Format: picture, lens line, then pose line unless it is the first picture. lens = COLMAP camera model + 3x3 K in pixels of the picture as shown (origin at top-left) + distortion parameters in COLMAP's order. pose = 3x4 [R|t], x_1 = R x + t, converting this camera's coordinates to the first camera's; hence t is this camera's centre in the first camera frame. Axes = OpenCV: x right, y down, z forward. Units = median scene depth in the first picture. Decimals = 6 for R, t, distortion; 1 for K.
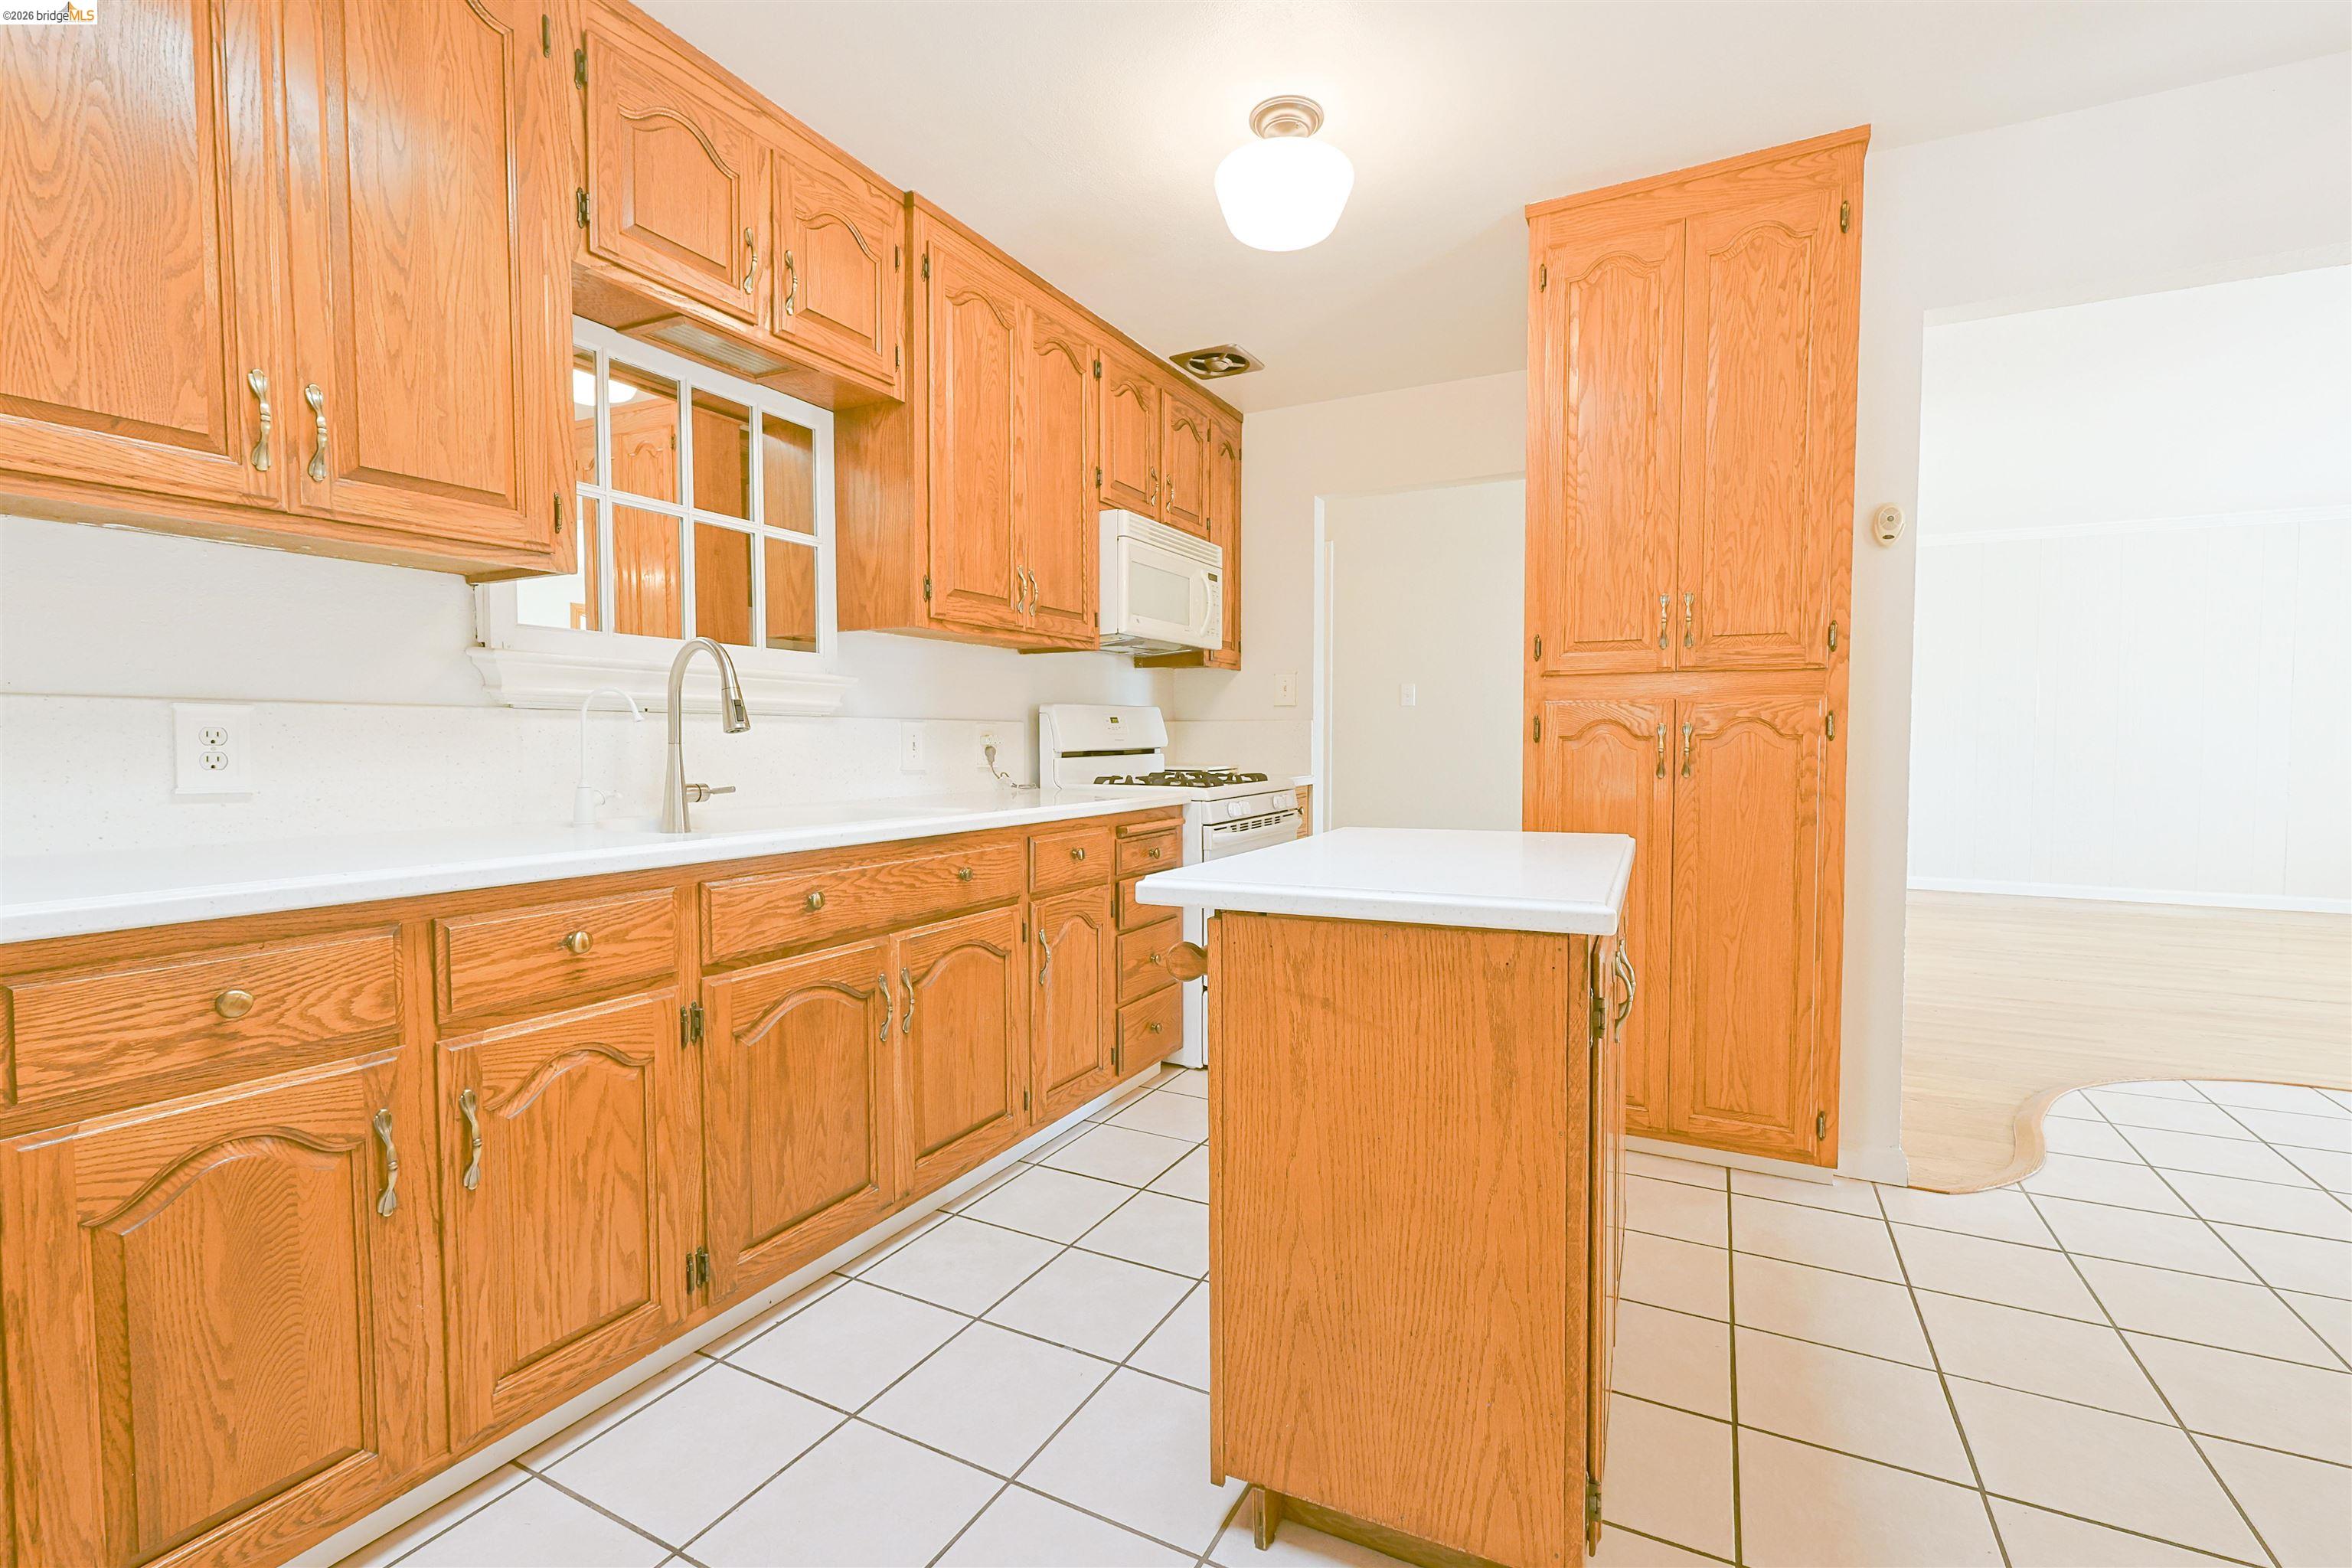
lens RADIAL K [[1020.3, 0, 1179.8], [0, 1020.3, 782.5], [0, 0, 1]] dist [-0.004024, 0.000332]
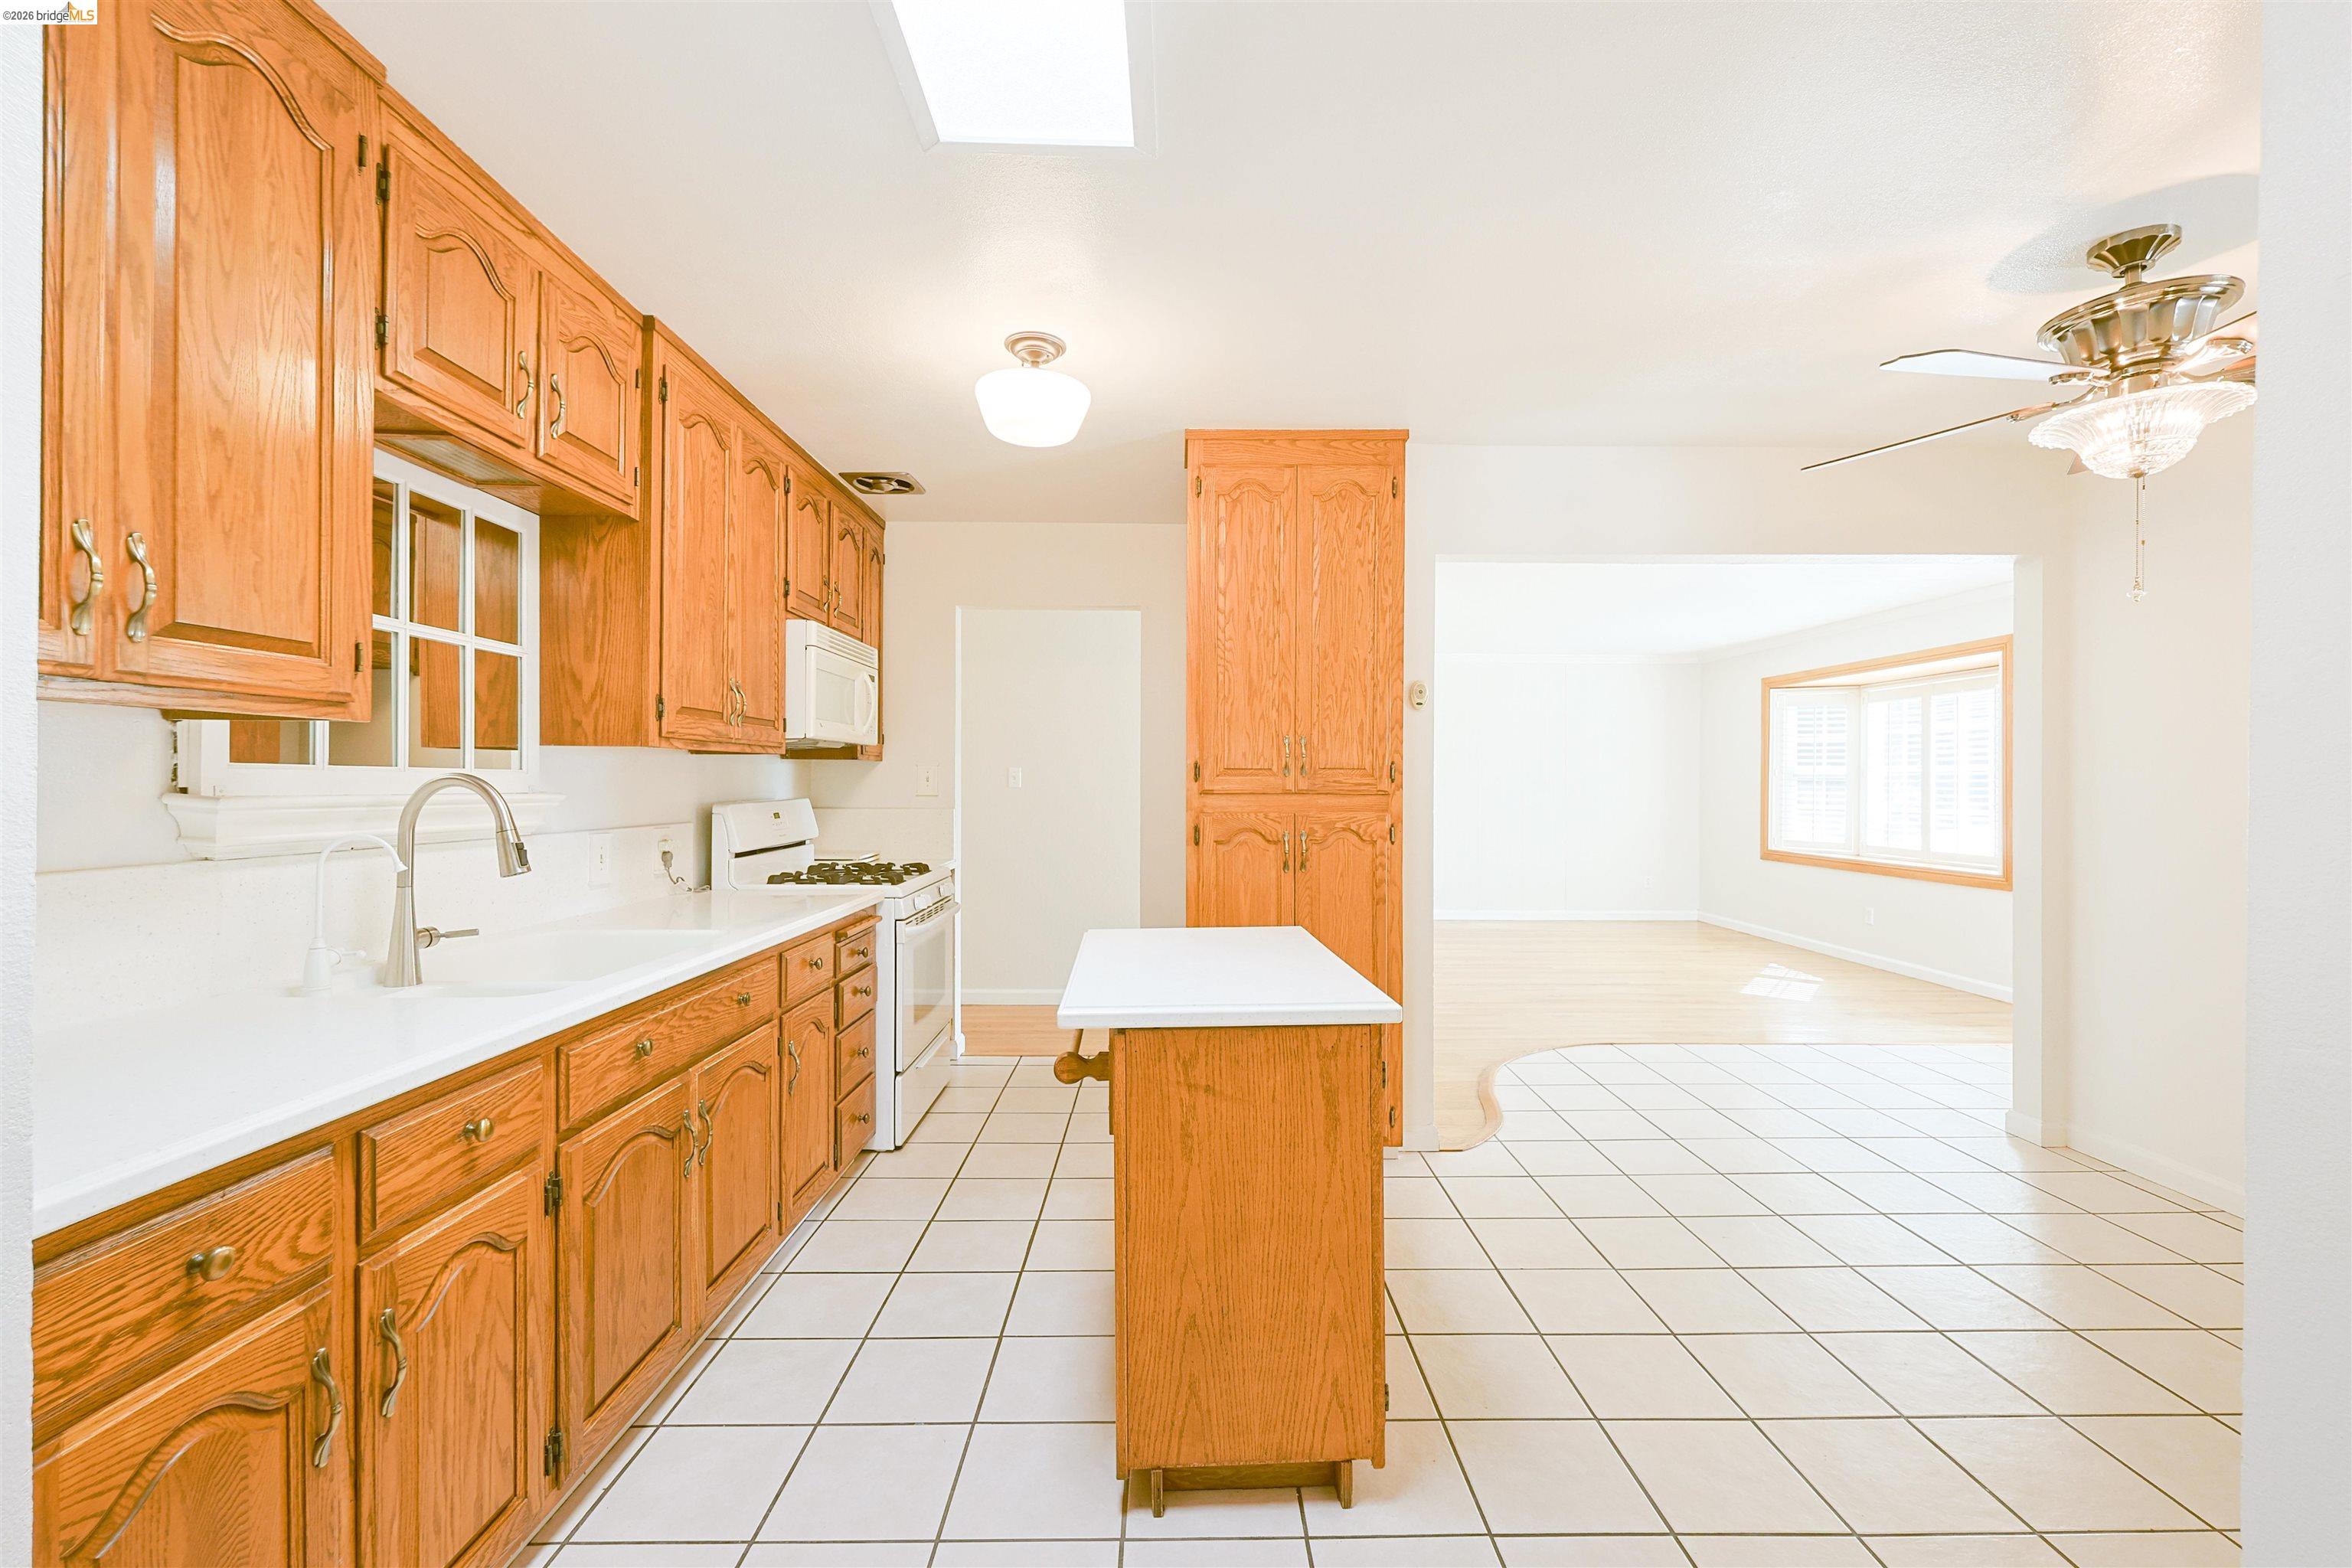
lens RADIAL K [[1000.3, 0, 1183.9], [0, 1000.3, 782.8], [0, 0, 1]] dist [-0.002264, 0.000379]
pose [[0.881507, 0.002511, 0.472165, -0.302670], [0.017361, 0.999137, -0.037726, -0.084491], [-0.471852, 0.041453, 0.880703, -0.110917]]
